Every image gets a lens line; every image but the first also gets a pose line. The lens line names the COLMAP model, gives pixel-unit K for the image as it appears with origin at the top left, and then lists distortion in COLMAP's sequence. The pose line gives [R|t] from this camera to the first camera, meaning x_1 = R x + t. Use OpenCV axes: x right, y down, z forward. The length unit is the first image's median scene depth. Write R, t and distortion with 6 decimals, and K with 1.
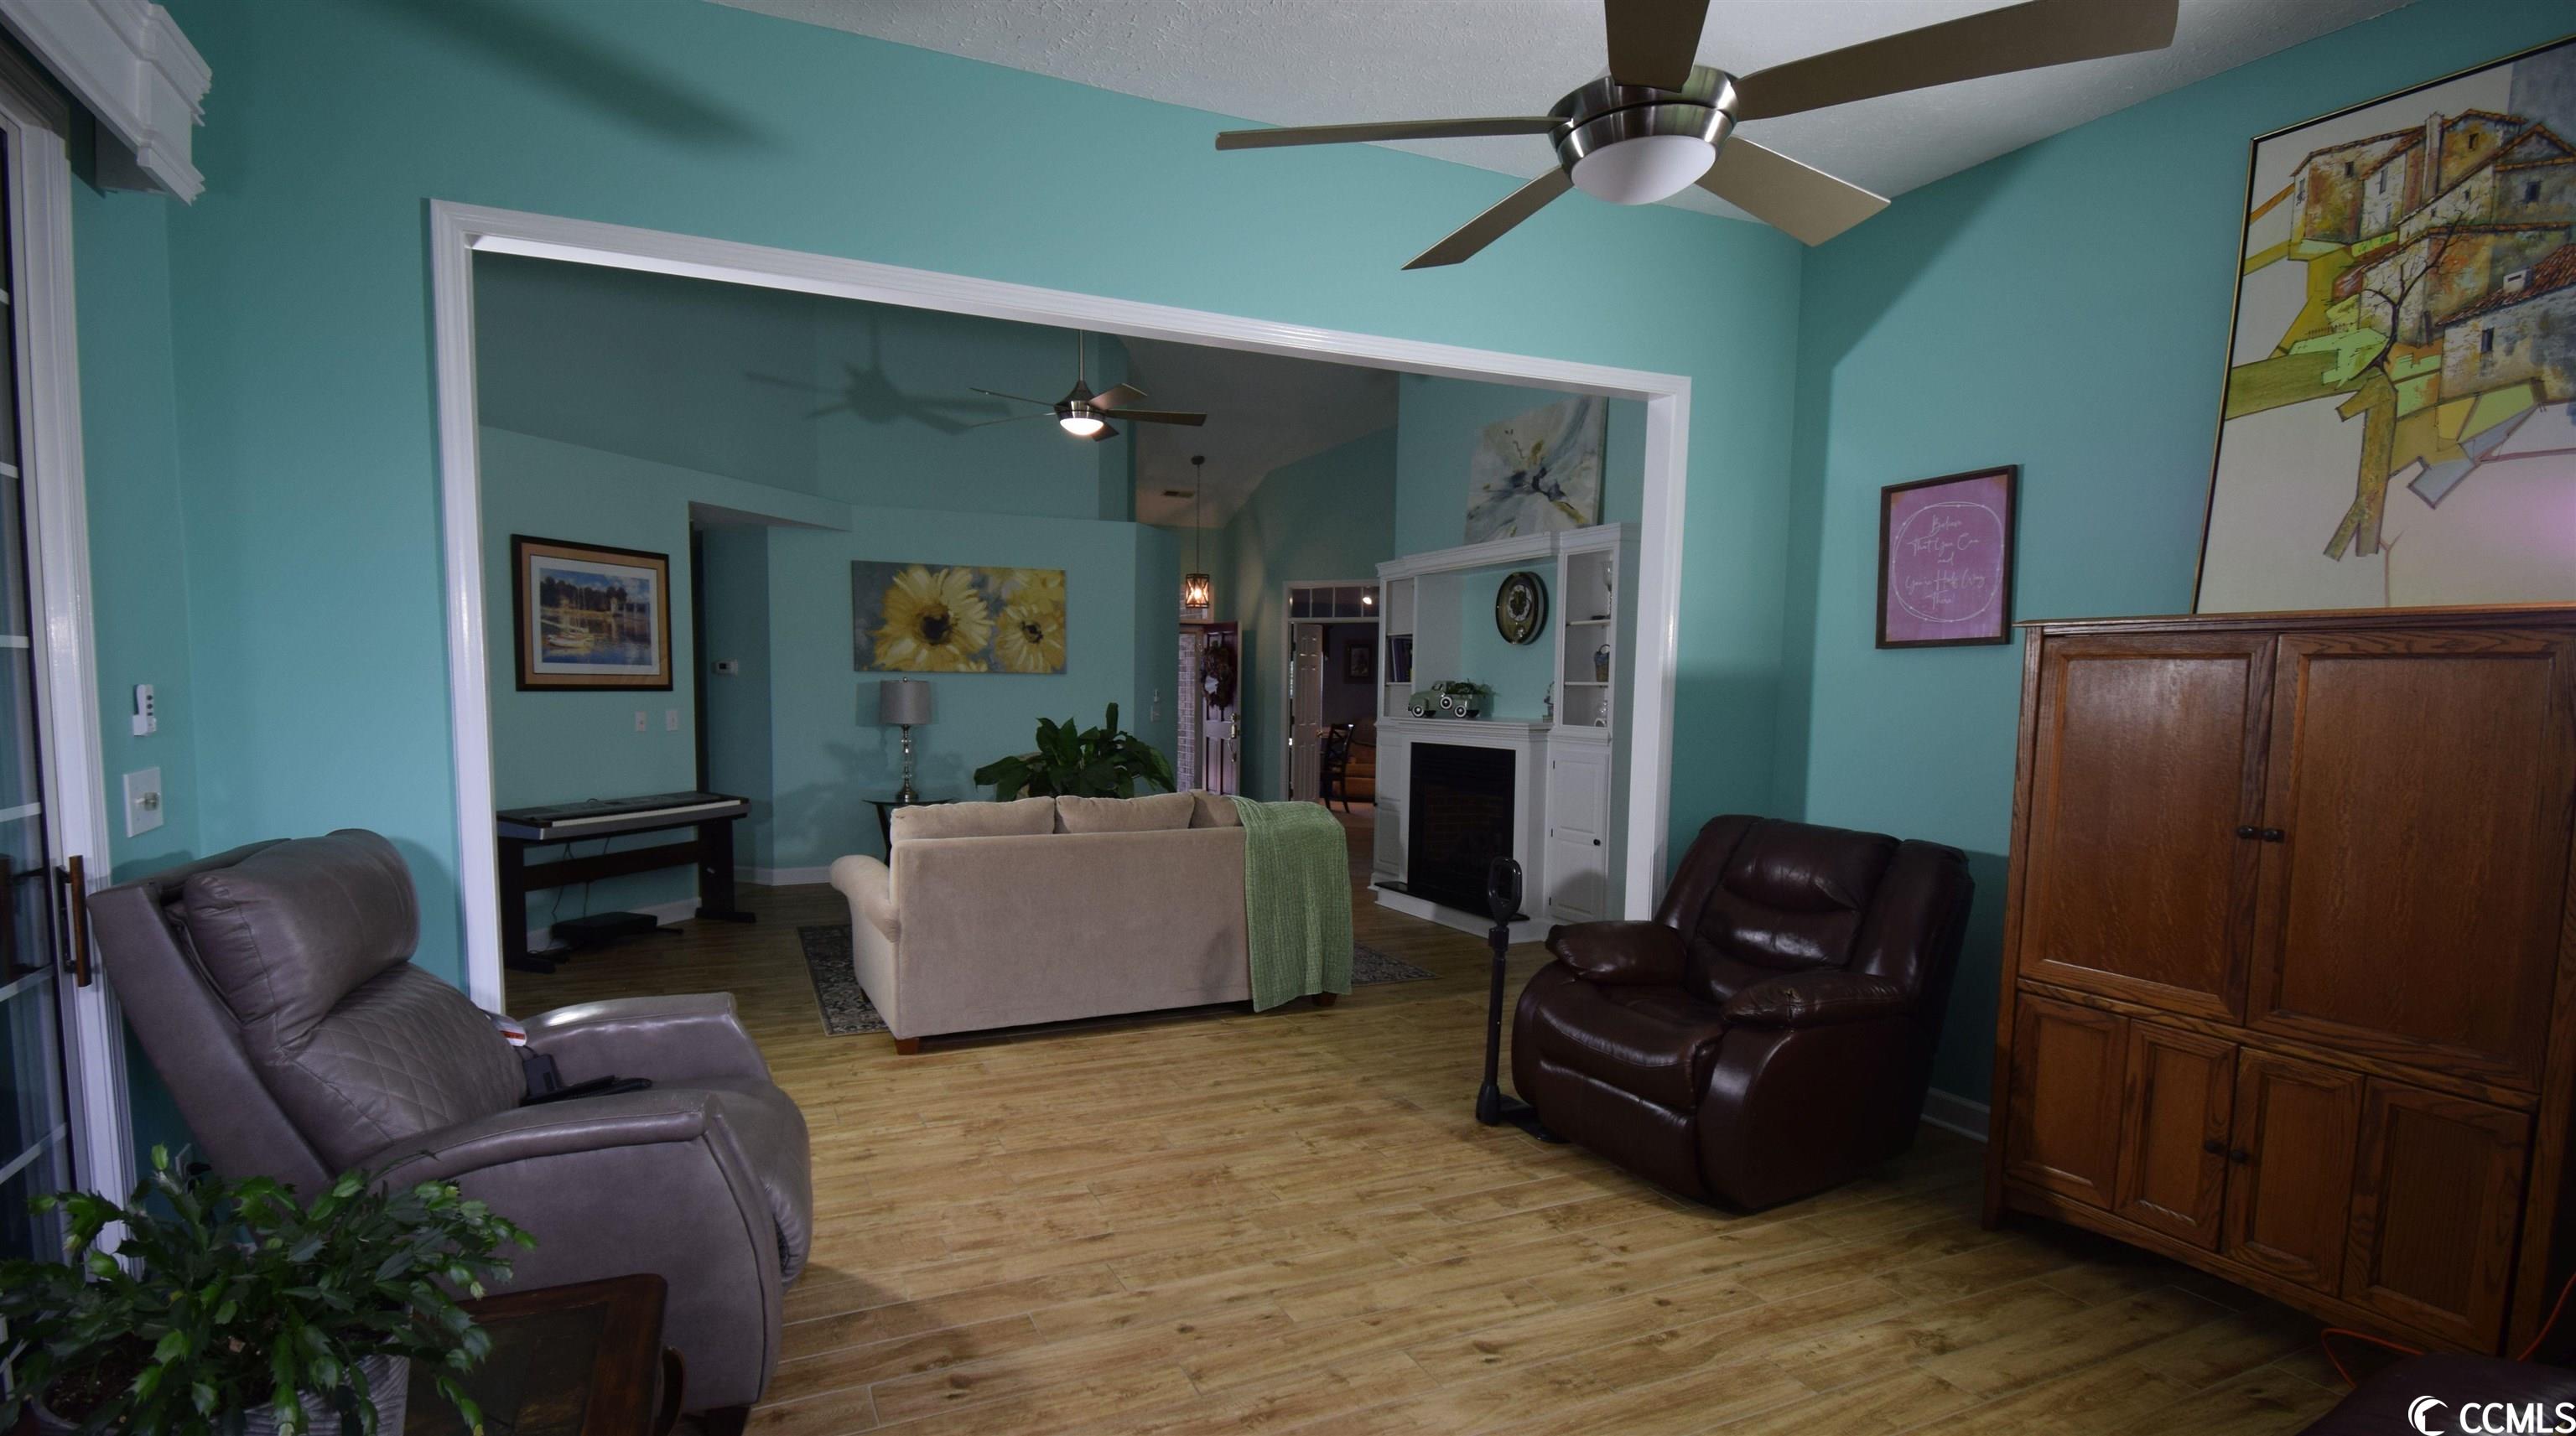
lens RADIAL K [[1203.7, 0, 1217.9], [0, 1203.7, 801.2], [0, 0, 1]] dist [0.003682, -0.015555]
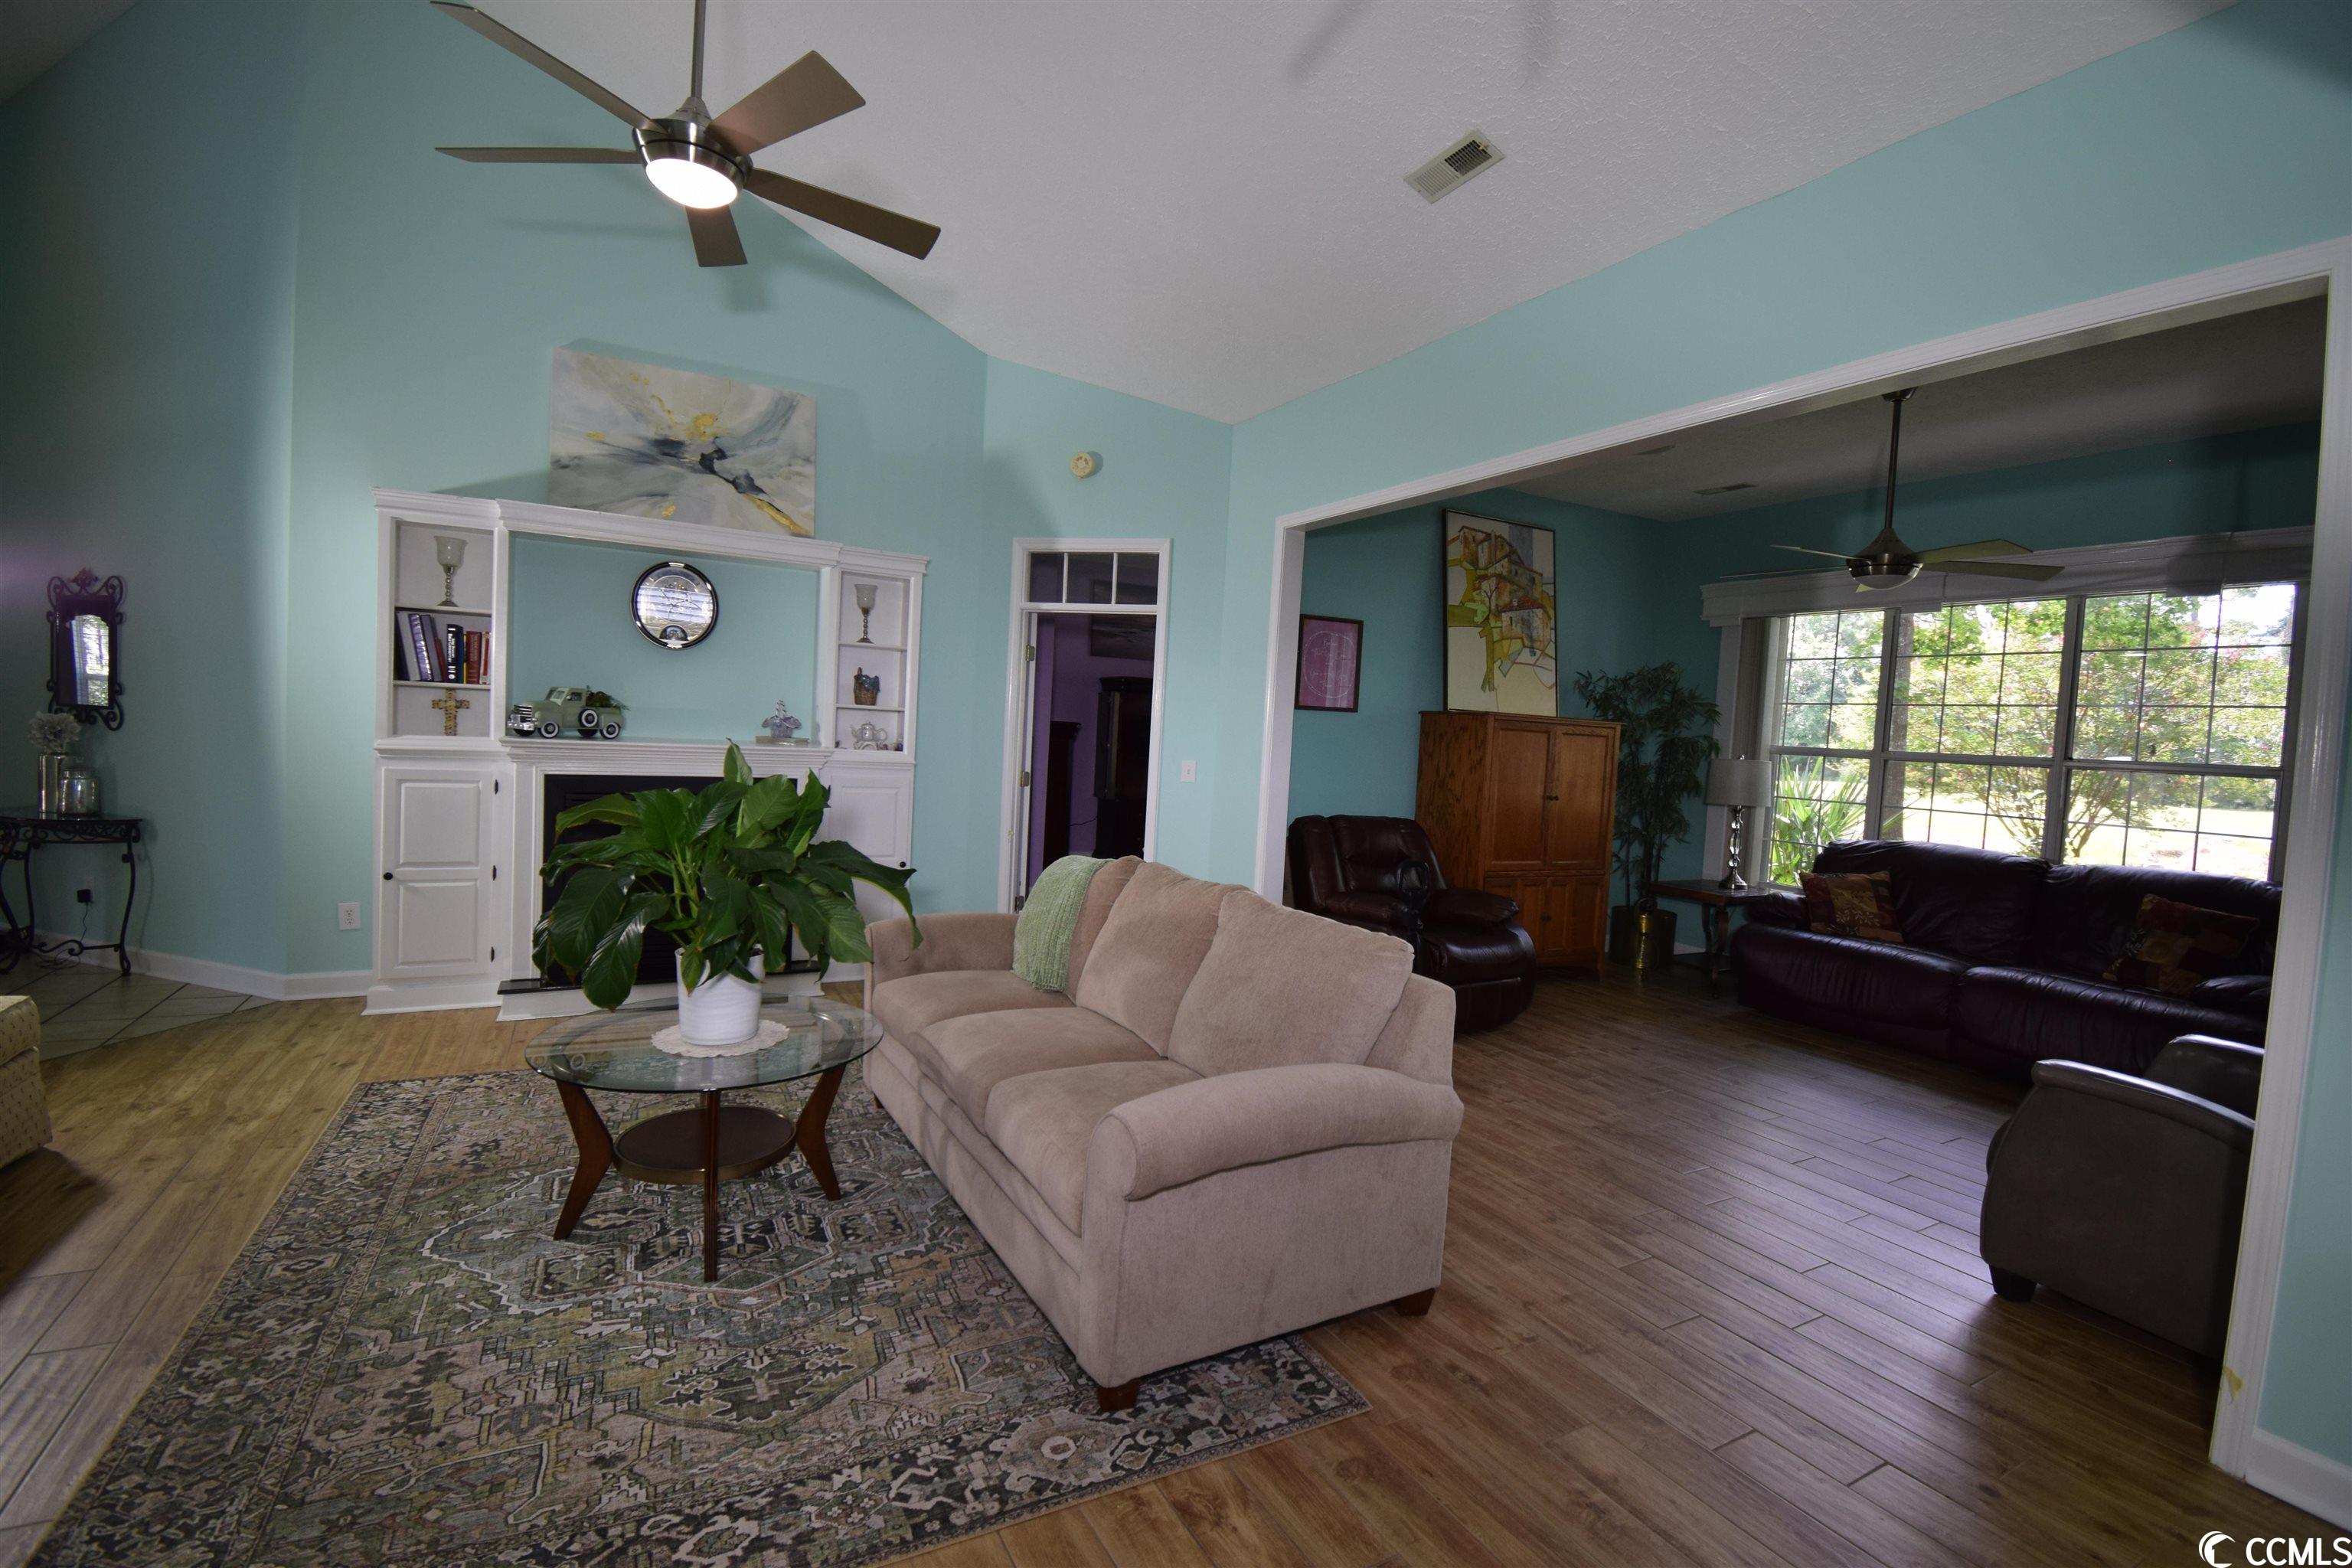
lens RADIAL K [[1032.1, 0, 1174.4], [0, 1032.1, 777.5], [0, 0, 1]] dist [0.025109, -0.030480]
pose [[-0.087172, -0.060832, 0.994334, -0.540923], [0.043873, 0.996931, 0.064837, -0.081485], [-0.995227, 0.049277, -0.084236, 0.798274]]
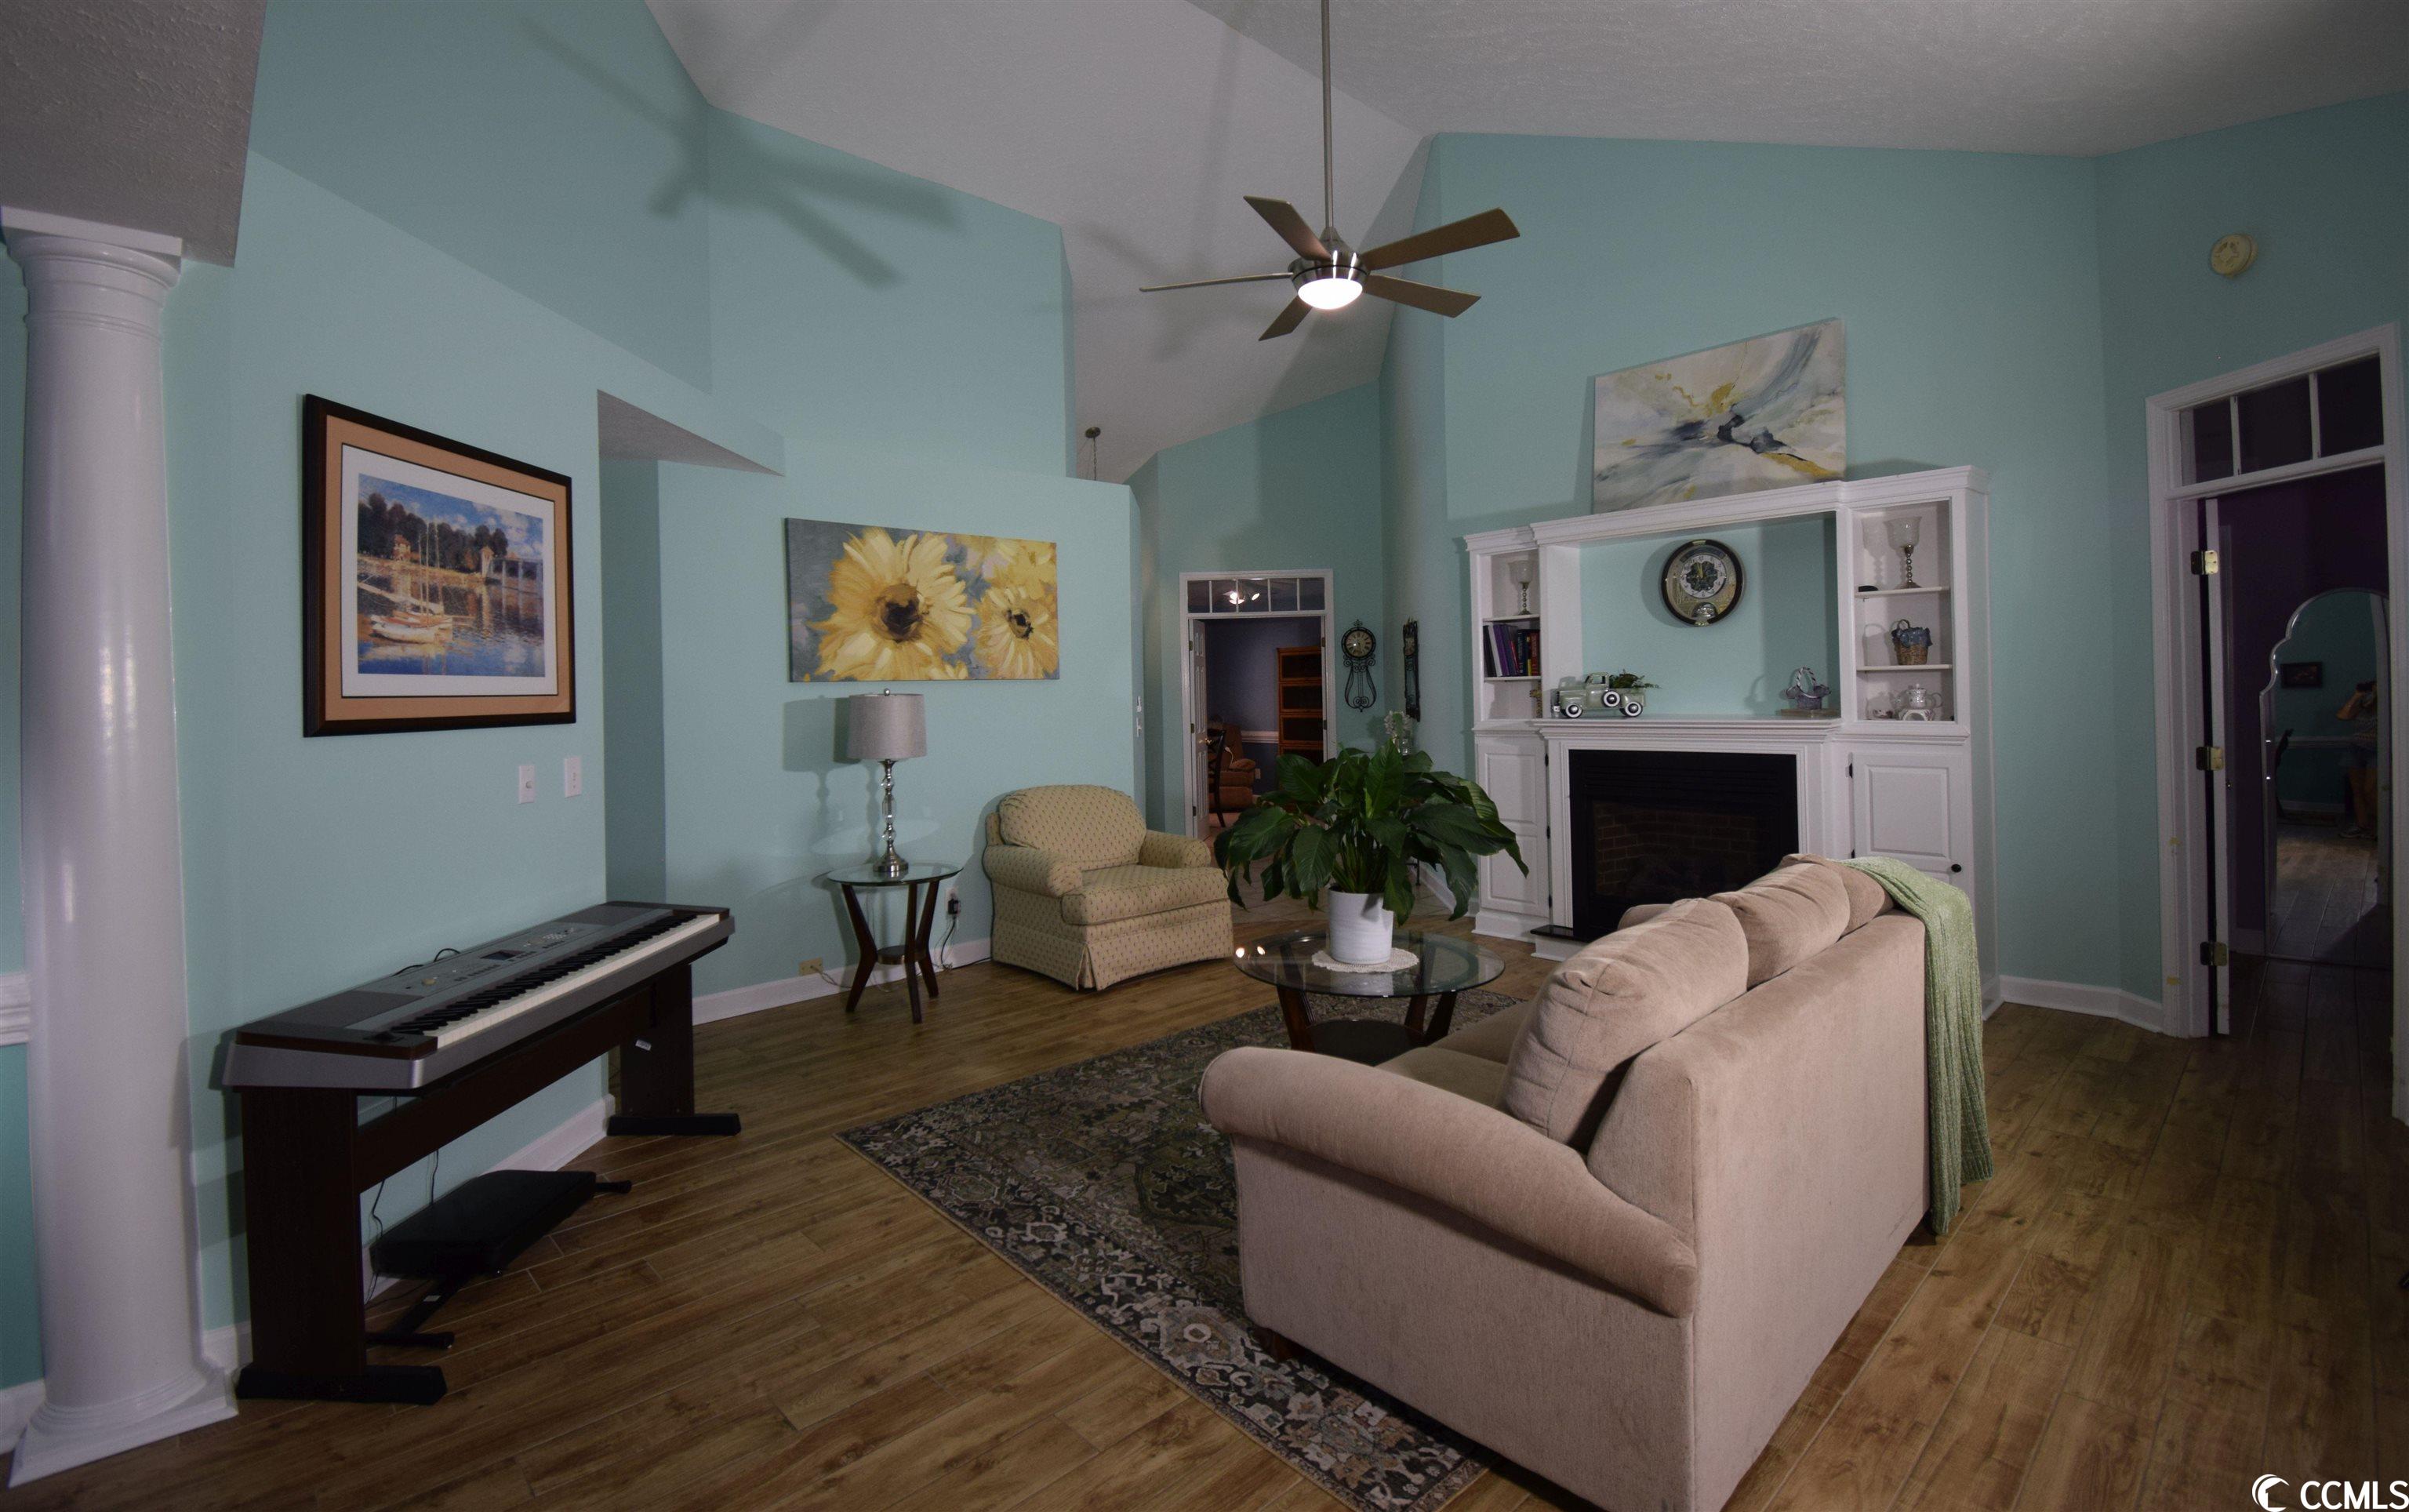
lens RADIAL K [[1078.9, 0, 1187.3], [0, 1078.9, 688.4], [0, 0, 1]] dist [0.021264, -0.028969]
pose [[0.944290, -0.029852, 0.327759, -0.364412], [0.062005, 0.994181, -0.088093, -0.048486], [-0.323222, 0.103508, 0.940645, 0.462897]]
